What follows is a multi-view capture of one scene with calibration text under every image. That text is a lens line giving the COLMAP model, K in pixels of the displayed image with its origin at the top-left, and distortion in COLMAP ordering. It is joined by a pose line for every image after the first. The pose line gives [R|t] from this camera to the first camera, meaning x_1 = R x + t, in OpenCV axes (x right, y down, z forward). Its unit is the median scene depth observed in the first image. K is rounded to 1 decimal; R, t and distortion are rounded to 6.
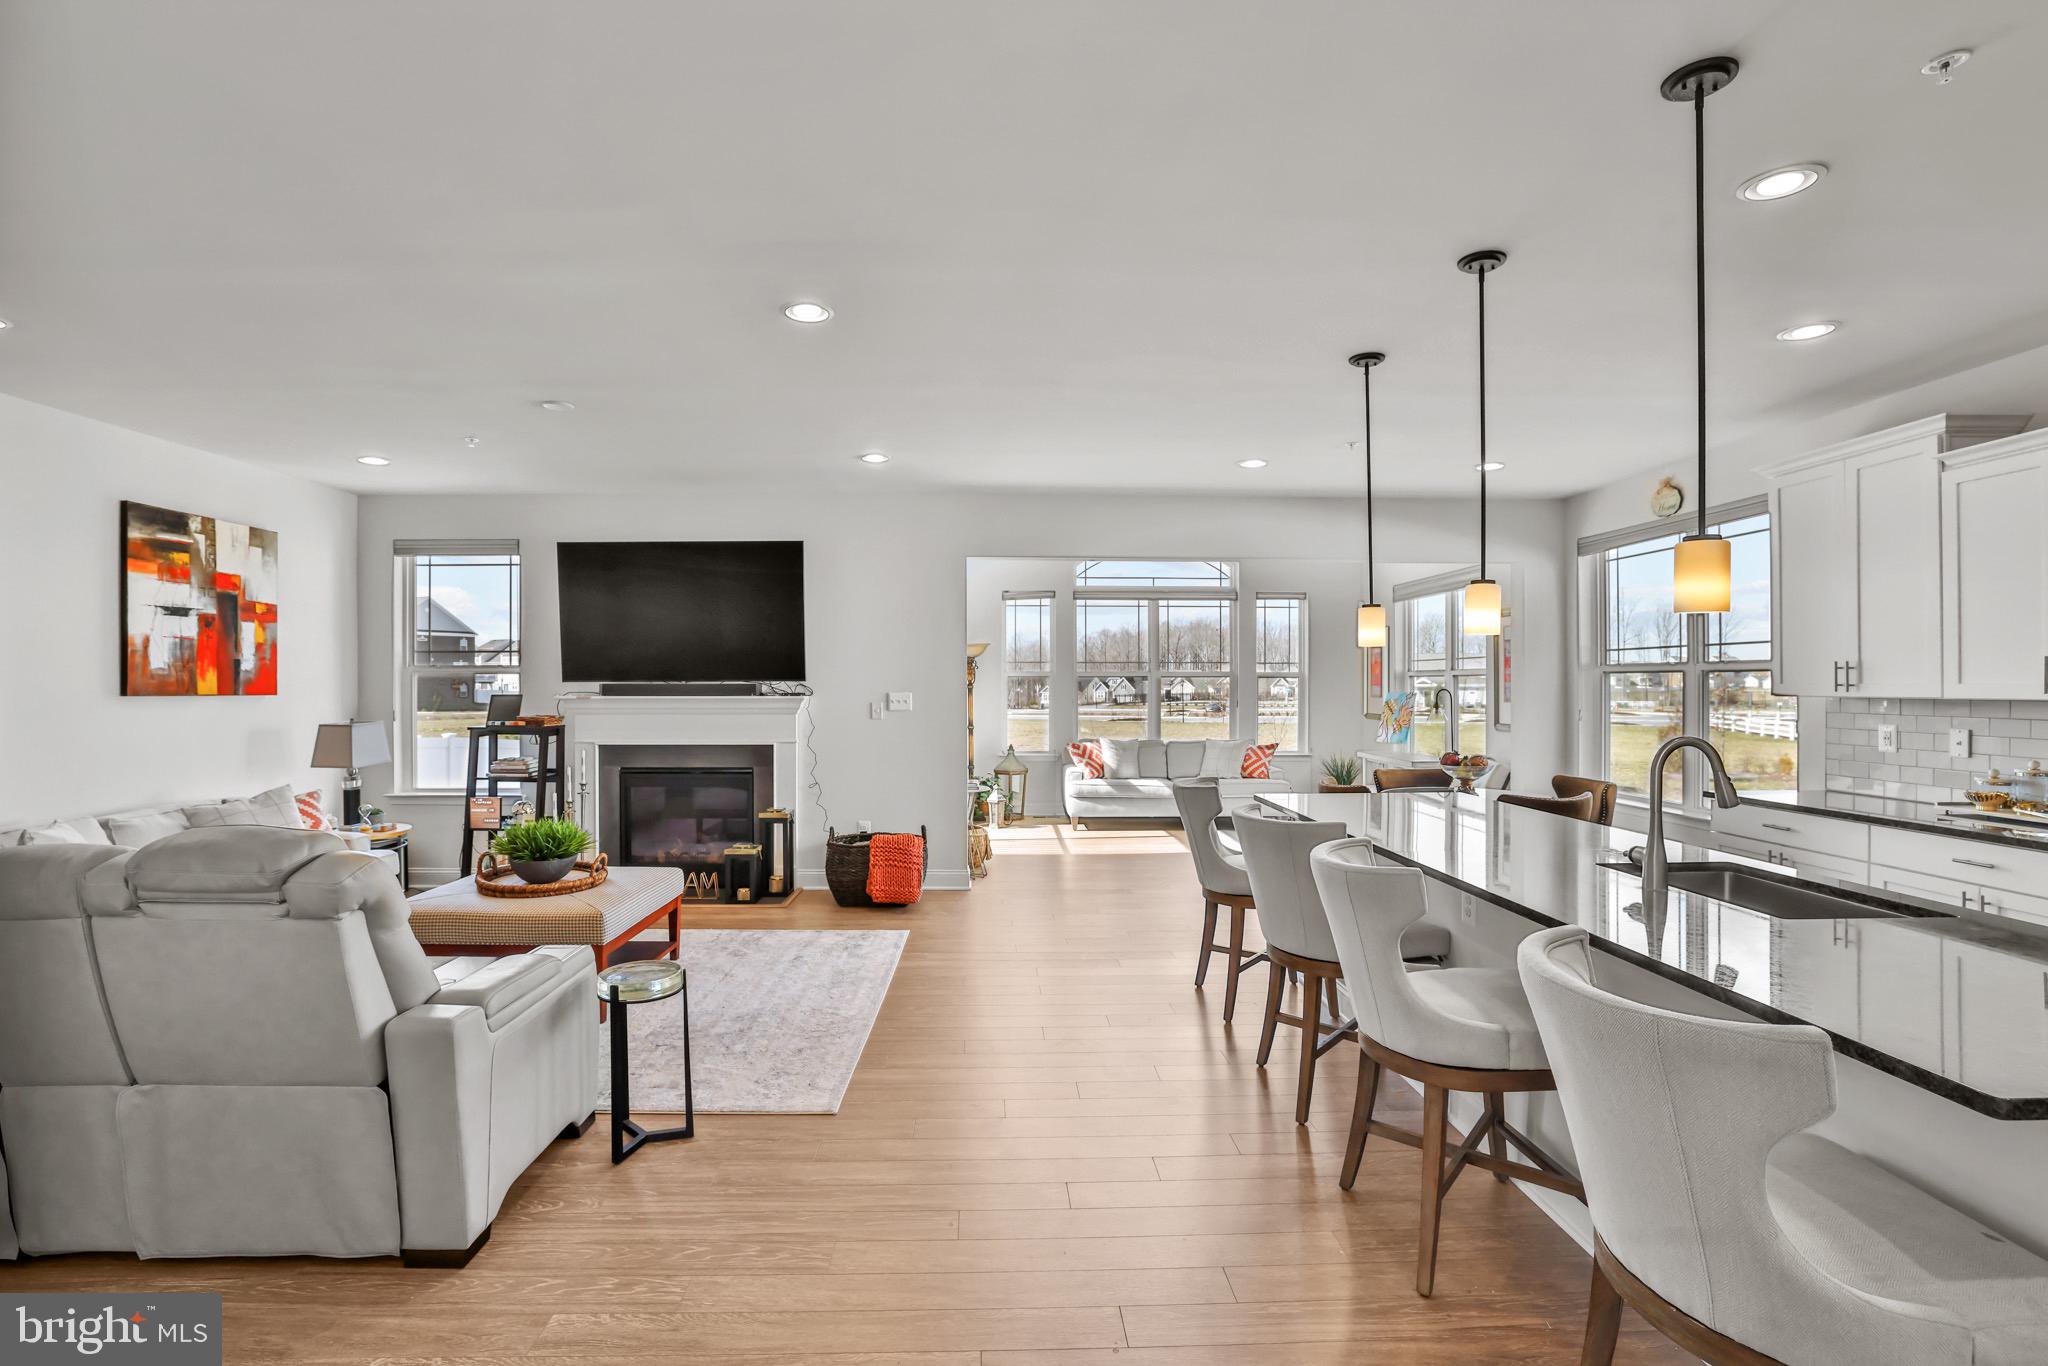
lens RADIAL K [[933.9, 0, 1017.9], [0, 933.9, 678.3], [0, 0, 1]] dist [-0.050134, 0.019841]
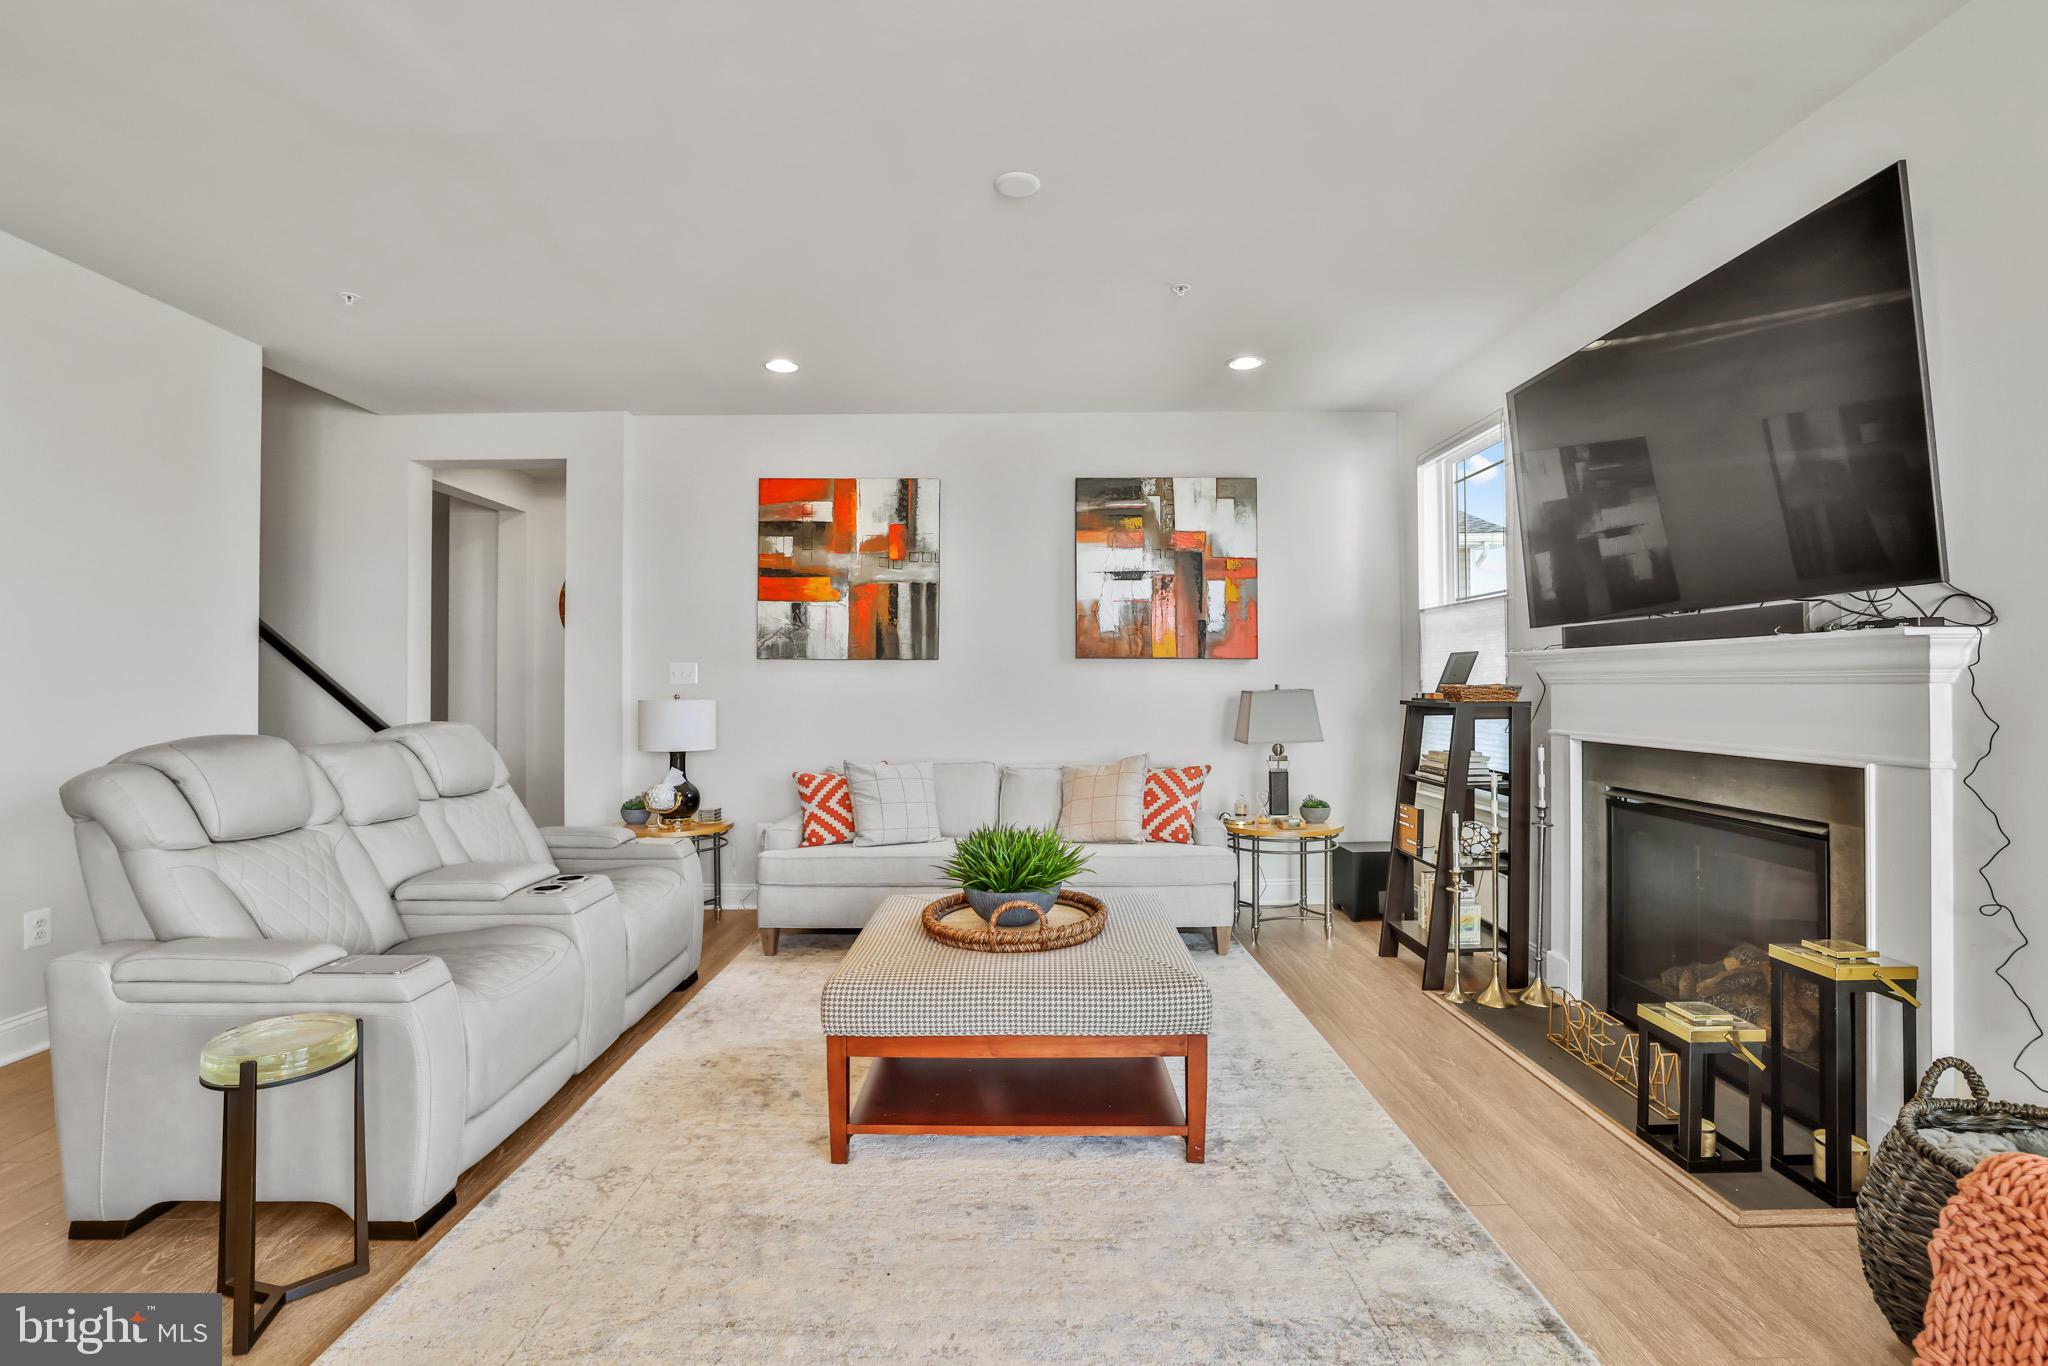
lens RADIAL K [[933.9, 0, 1017.9], [0, 933.9, 678.3], [0, 0, 1]] dist [-0.050134, 0.019841]
pose [[-0.023185, -0.005745, -0.999715, 0.109684], [0.009938, 0.999933, -0.005977, 0.041607], [0.999682, -0.010074, -0.023126, 0.799847]]
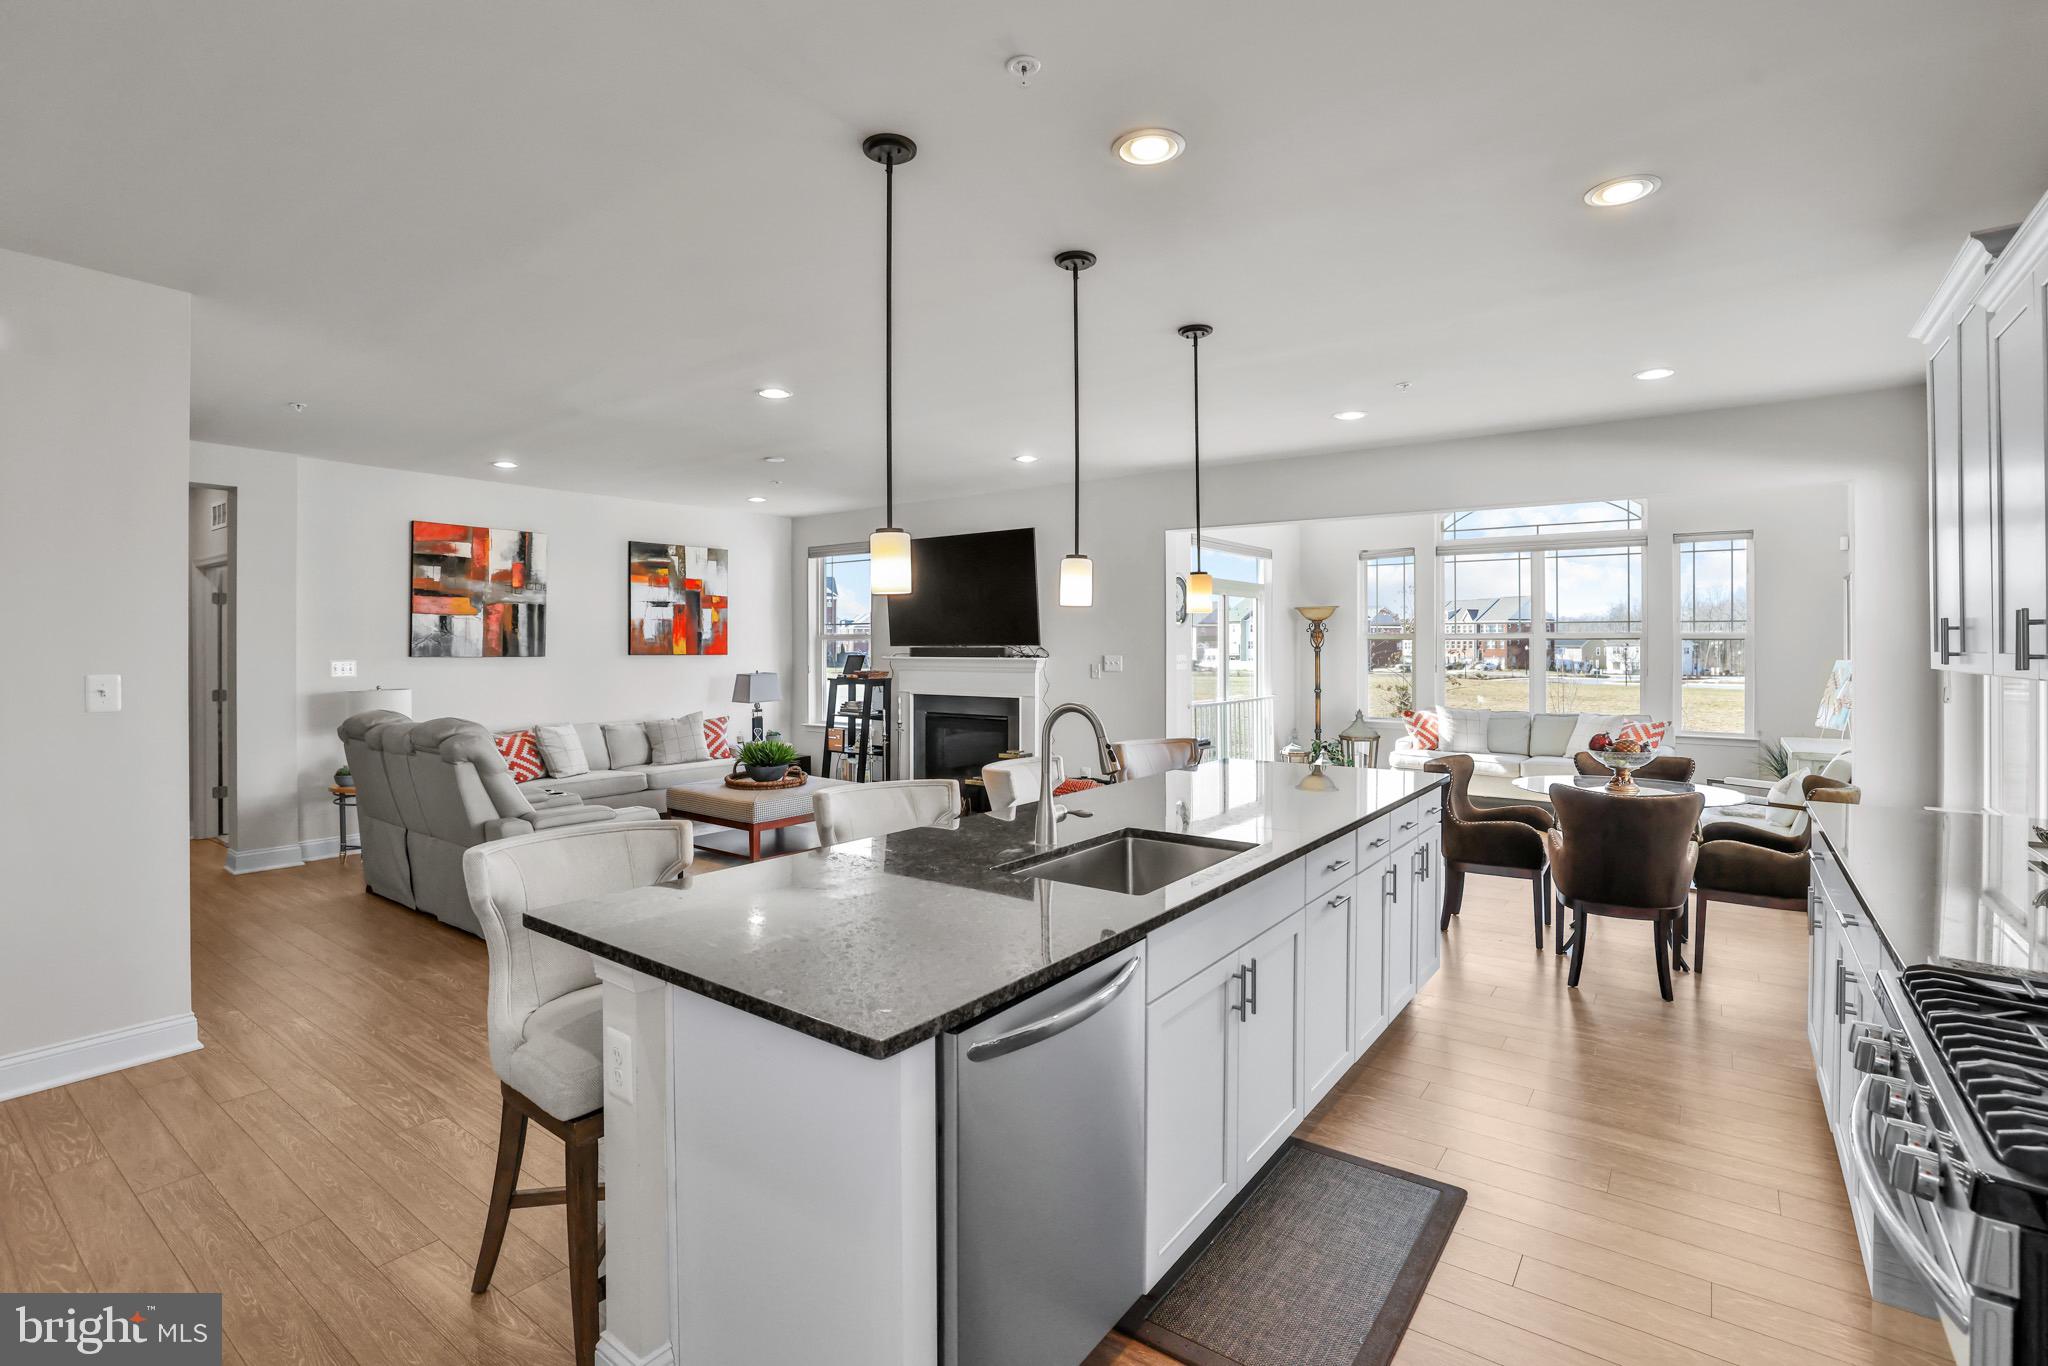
lens RADIAL K [[944.8, 0, 1028.7], [0, 944.8, 638.4], [0, 0, 1]] dist [-0.030026, 0.000800]
pose [[0.790124, -0.004887, -0.612928, 0.589010], [0.004562, 0.999987, -0.002092, -0.003994], [0.612930, -0.001143, 0.790136, 0.046213]]
